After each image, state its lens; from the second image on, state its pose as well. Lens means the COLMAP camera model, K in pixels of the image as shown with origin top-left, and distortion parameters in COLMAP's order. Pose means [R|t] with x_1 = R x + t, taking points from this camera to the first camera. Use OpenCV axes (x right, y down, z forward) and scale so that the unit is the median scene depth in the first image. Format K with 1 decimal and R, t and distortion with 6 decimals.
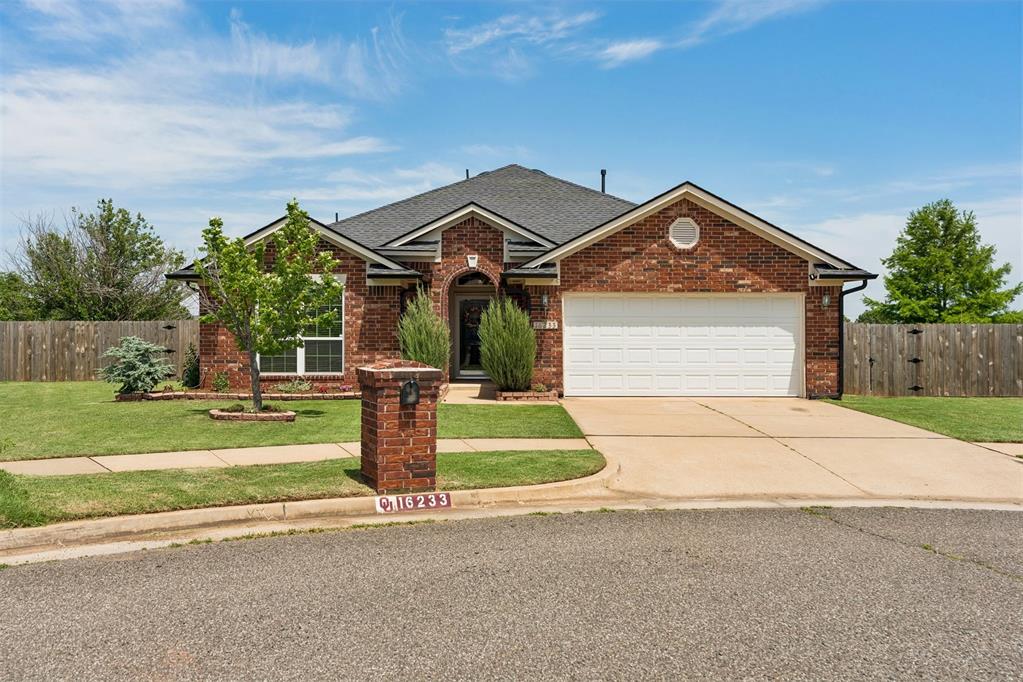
lens RADIAL K [[980.2, 0, 511.5], [0, 980.2, 341.0], [0, 0, 1]] dist [0.091027, 0.009510]
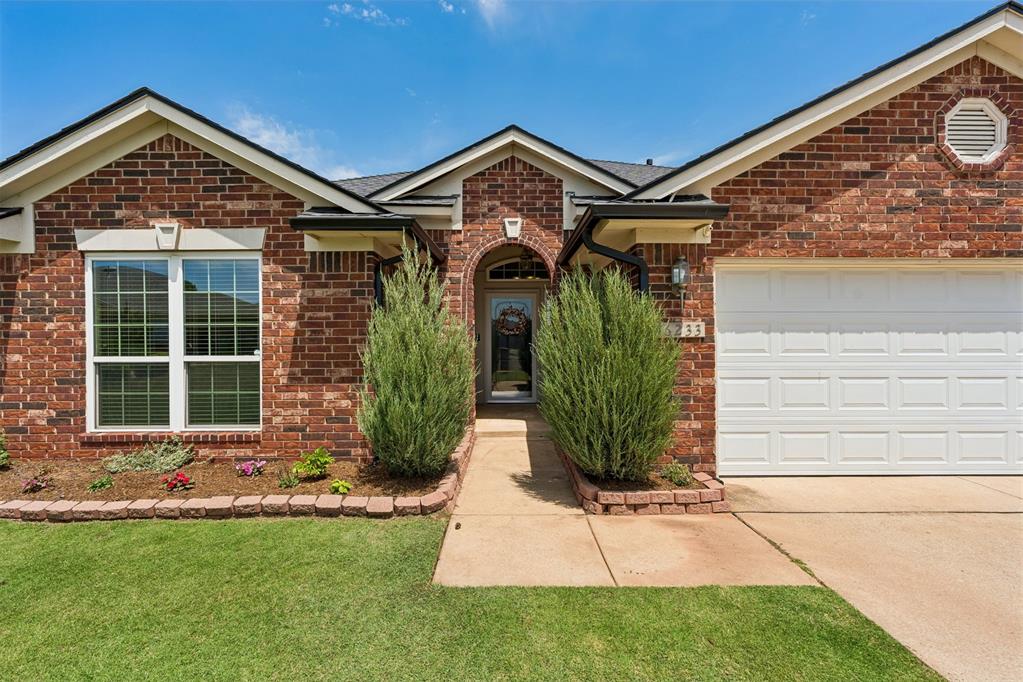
lens RADIAL K [[455.9, 0, 511.5], [0, 455.9, 341.0], [0, 0, 1]] dist [0.000769, 0.000185]
pose [[0.999987, -0.003734, -0.003429, -0.043150], [0.003732, 0.999993, -0.000525, -0.010782], [0.003431, 0.000512, 0.999994, 0.771823]]
